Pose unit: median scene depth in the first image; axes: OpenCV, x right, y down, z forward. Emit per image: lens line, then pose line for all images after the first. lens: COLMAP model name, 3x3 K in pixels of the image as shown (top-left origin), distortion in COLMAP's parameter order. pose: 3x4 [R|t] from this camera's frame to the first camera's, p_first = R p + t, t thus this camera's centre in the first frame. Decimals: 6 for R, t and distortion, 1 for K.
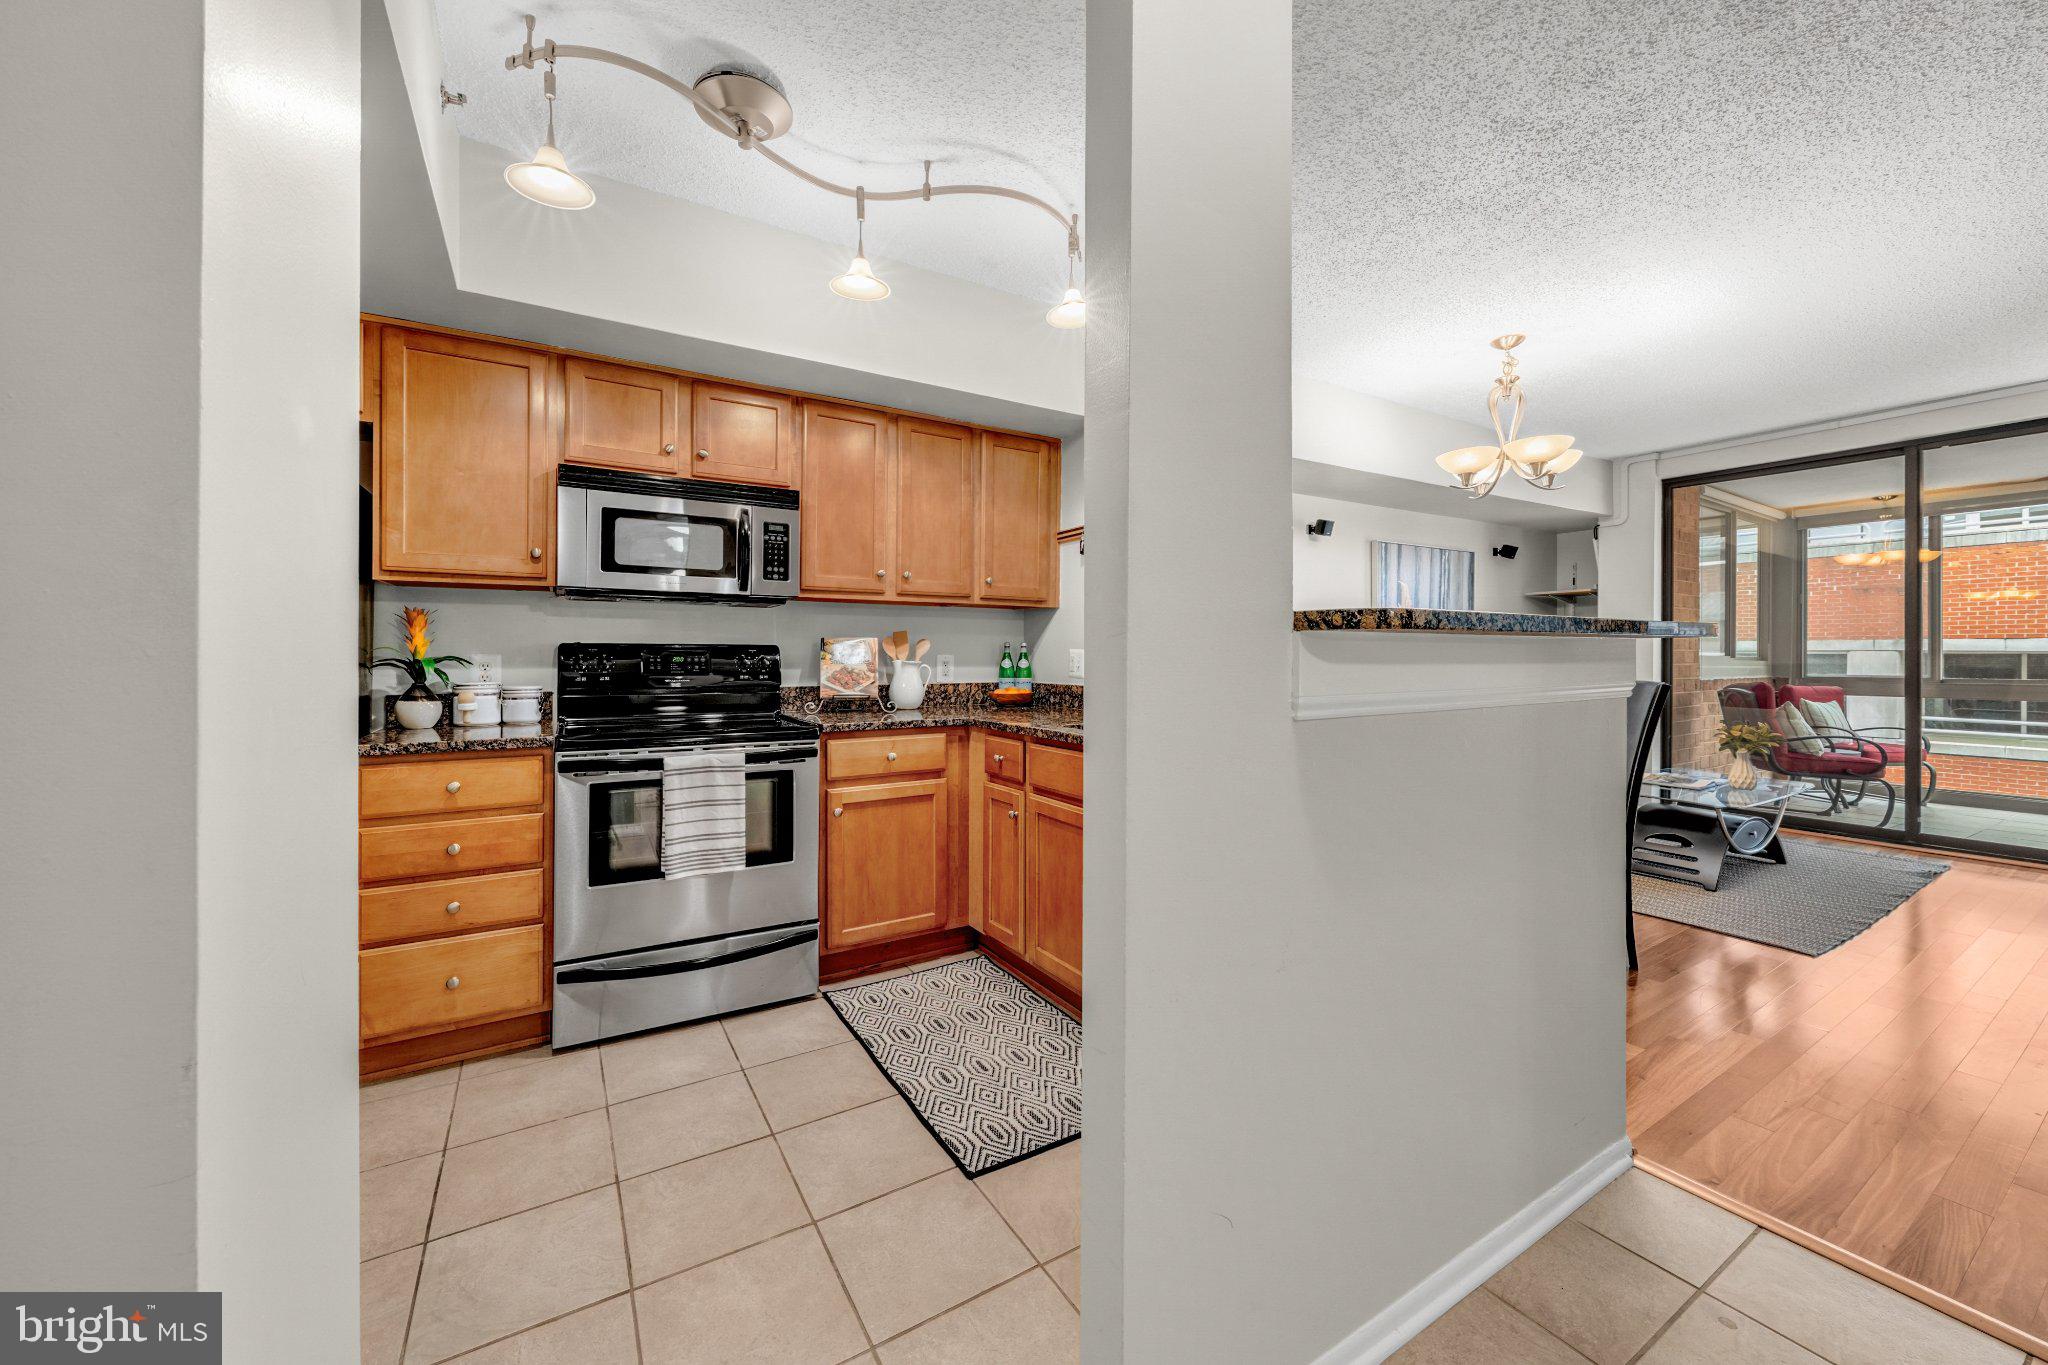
lens RADIAL K [[771.6, 0, 1021.1], [0, 771.6, 658.7], [0, 0, 1]] dist [-0.001513, 0.000312]
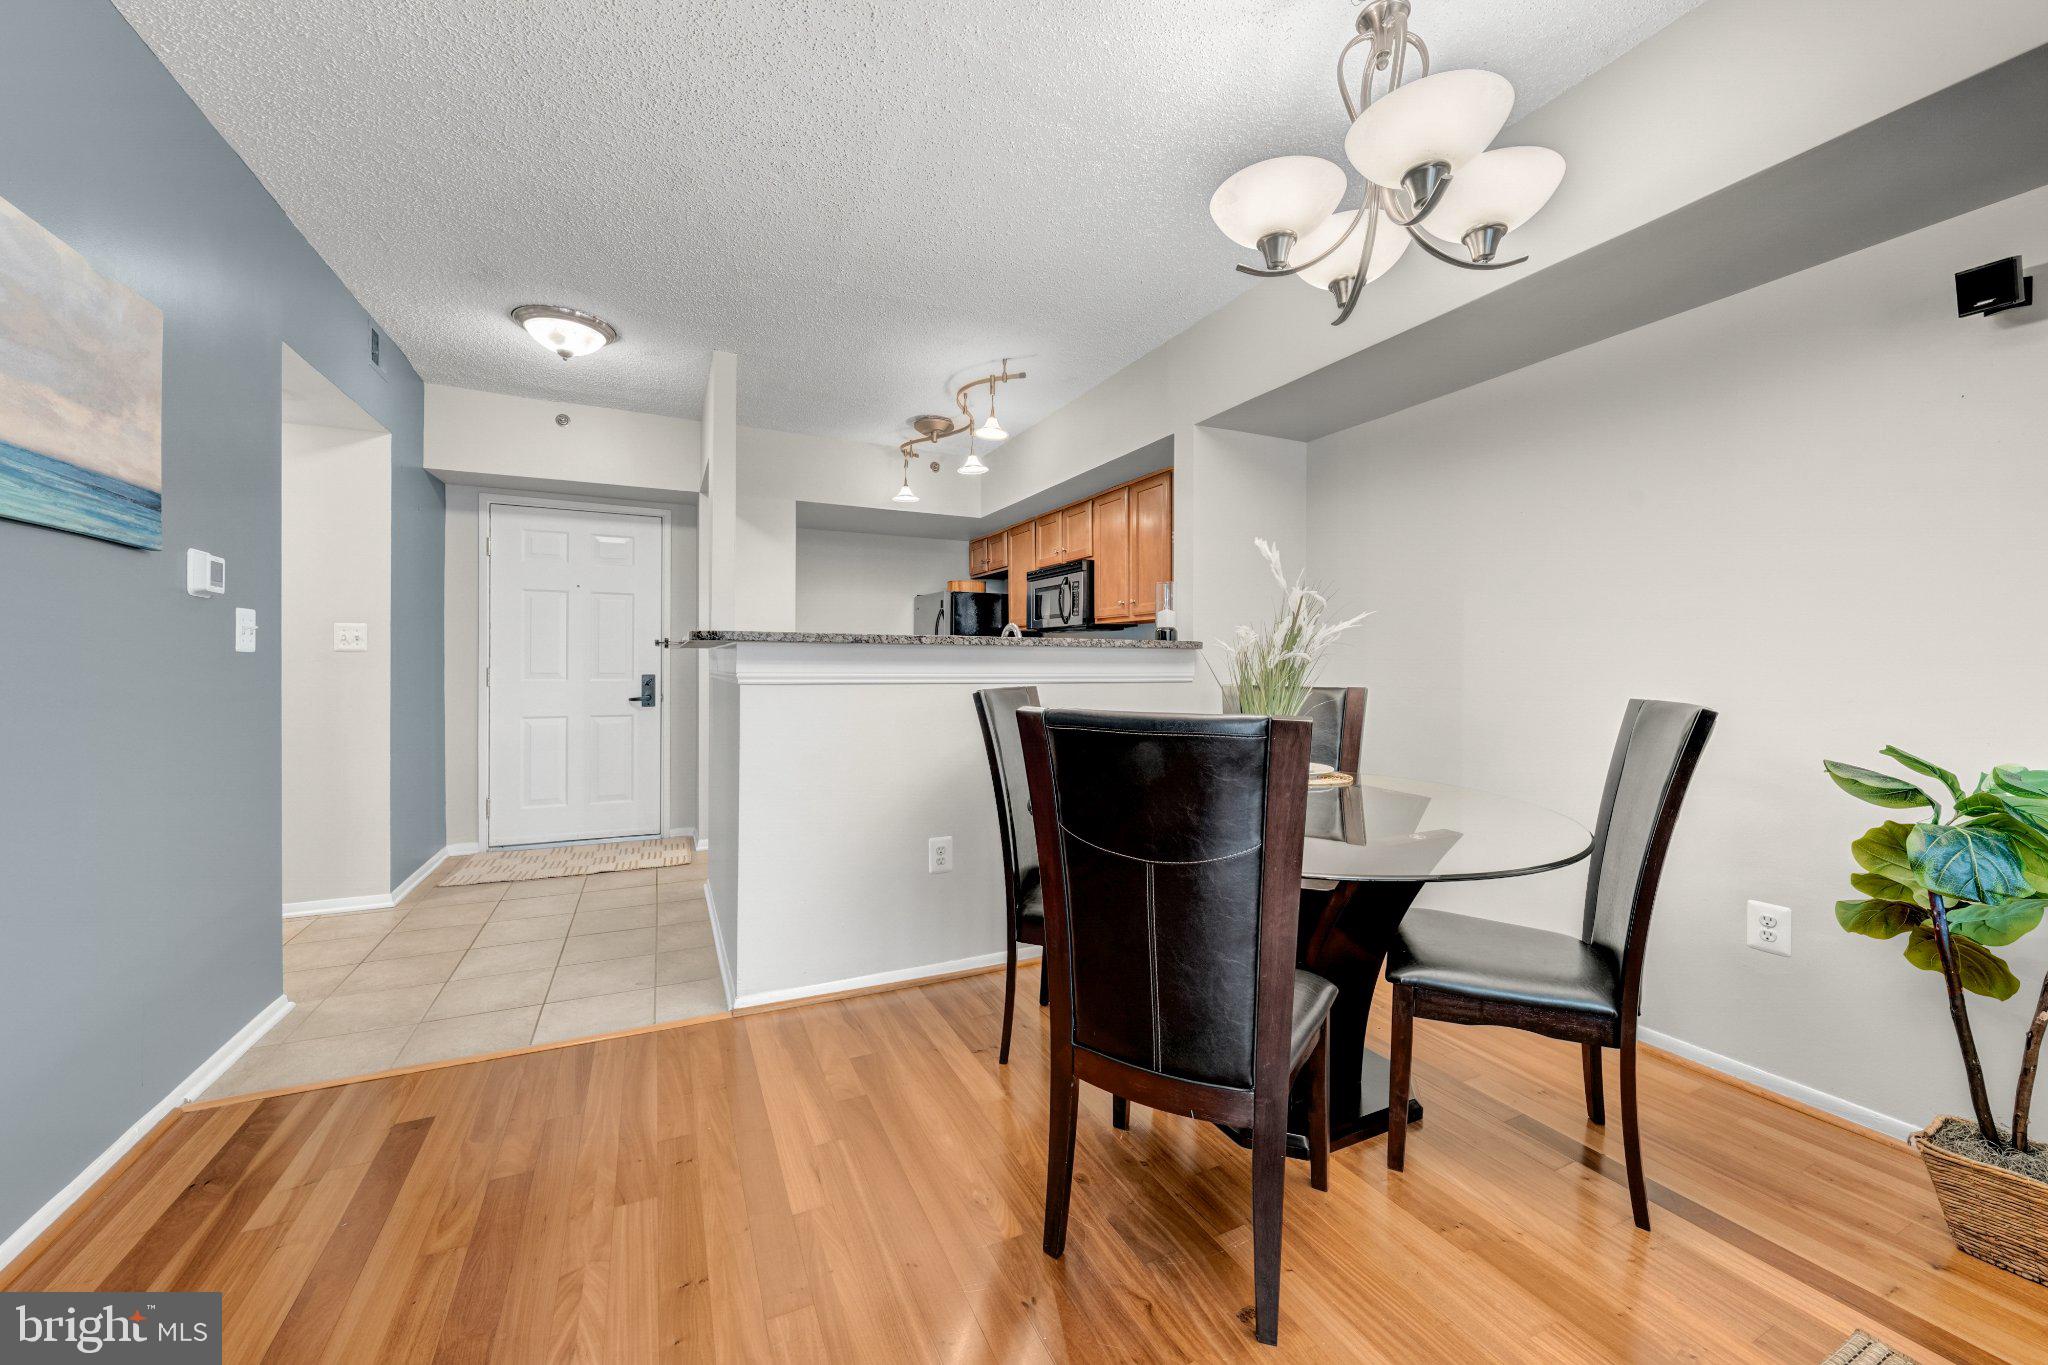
lens RADIAL K [[771.6, 0, 1021.1], [0, 771.6, 658.7], [0, 0, 1]] dist [-0.001513, 0.000312]
pose [[-0.110505, -0.008444, -0.993840, 1.252449], [-0.010107, 0.999922, -0.007372, 0.004216], [0.993824, 0.009230, -0.110582, 0.979926]]
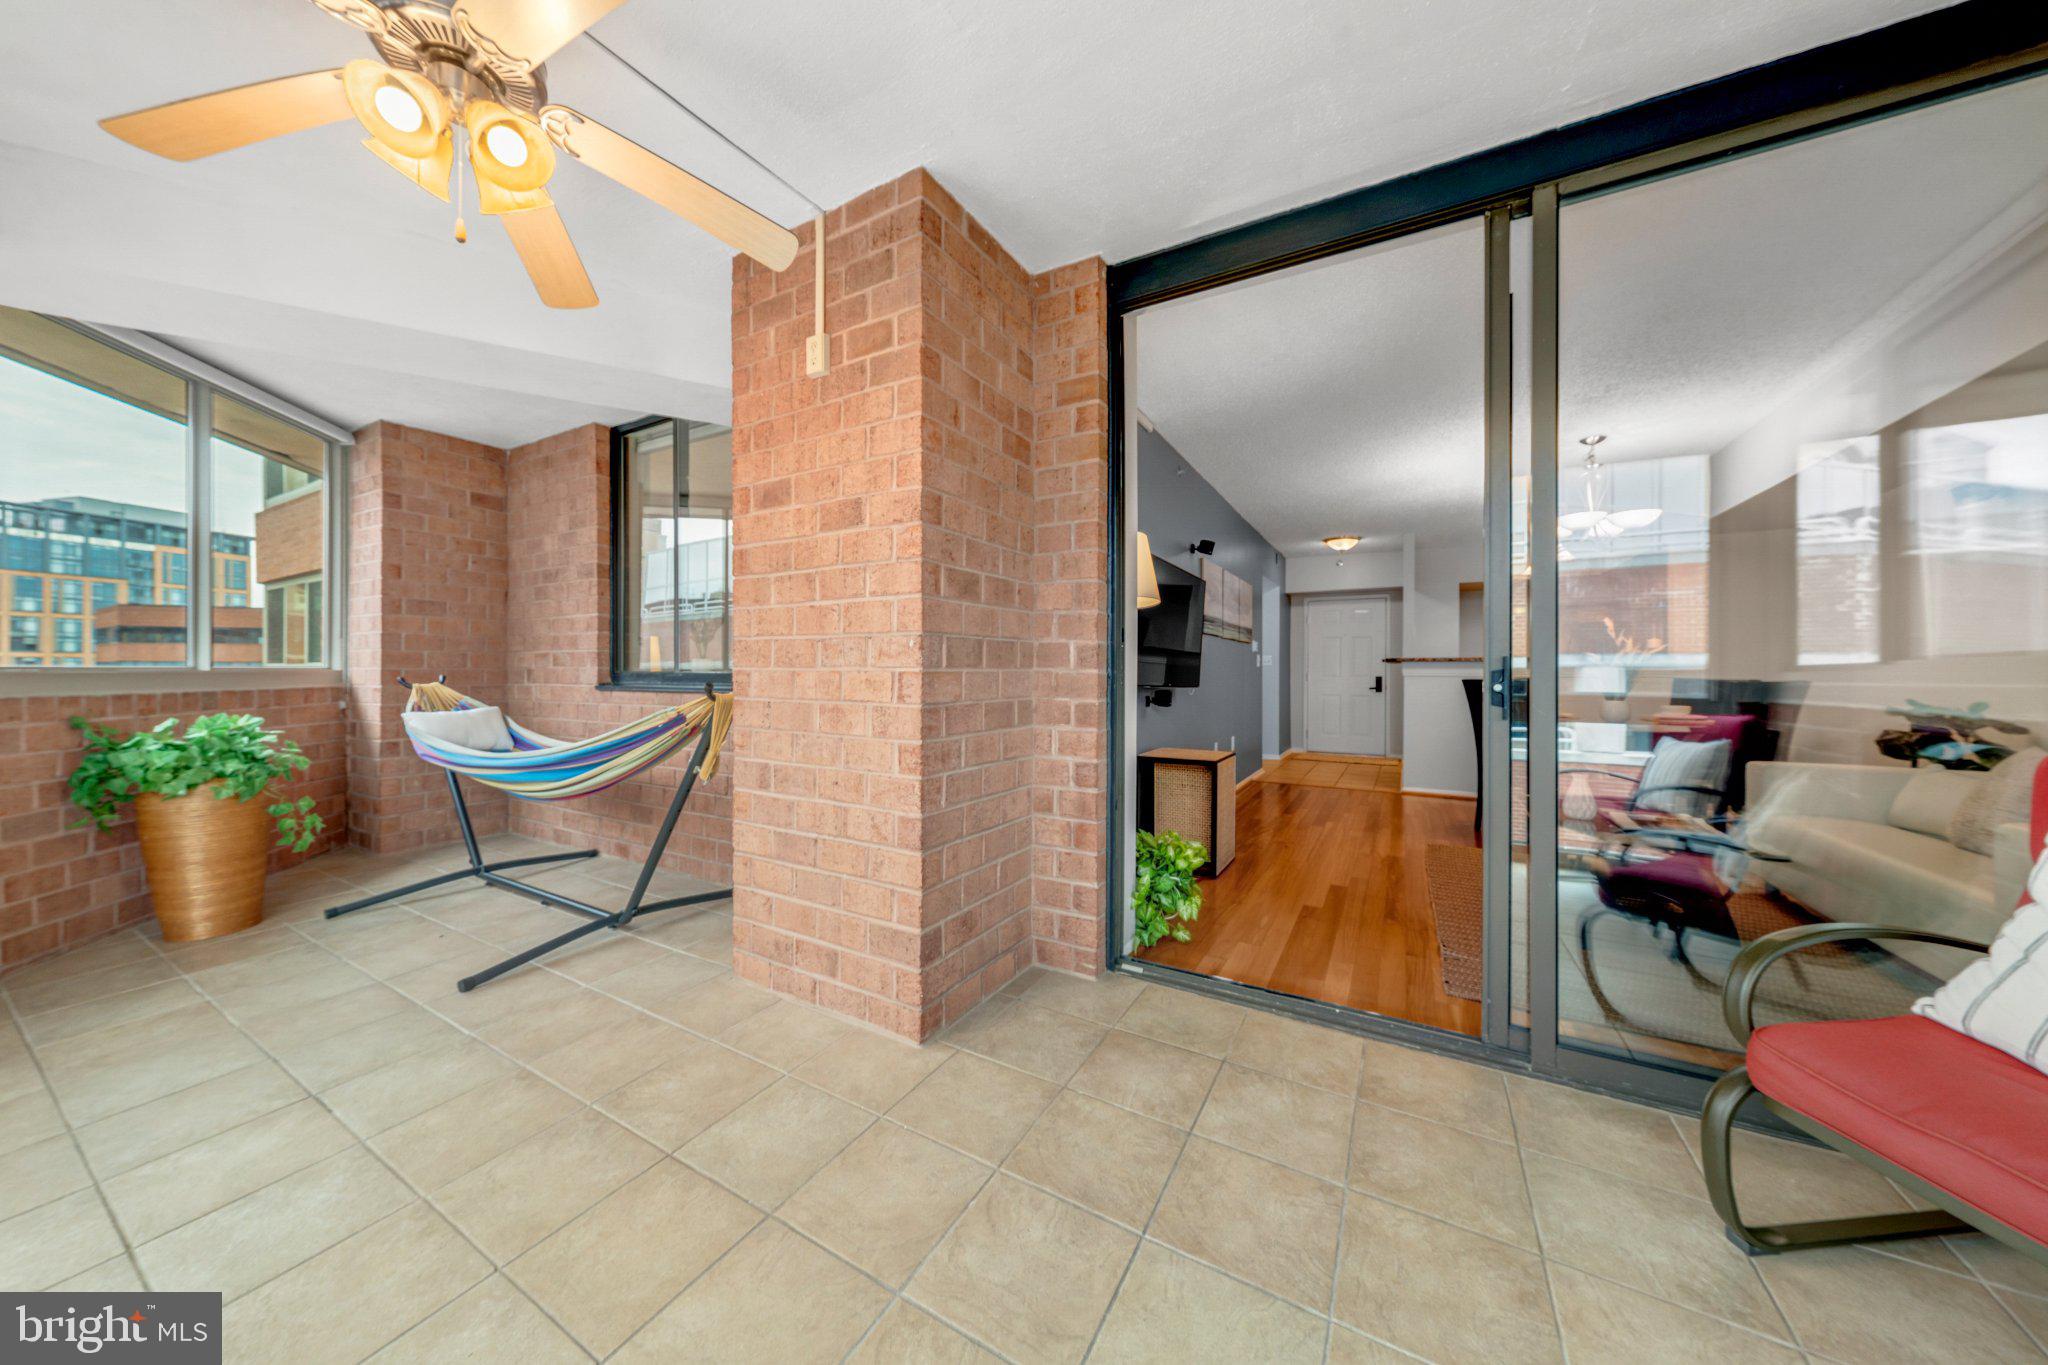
lens RADIAL K [[678.3, 0, 1015.1], [0, 678.3, 677.4], [0, 0, 1]] dist [0.000979, 0.000029]
pose [[-0.879657, -0.000464, -0.475608, 2.474672], [-0.007076, 0.999902, 0.012111, 0.014887], [0.475555, 0.014018, -0.879574, 1.835191]]
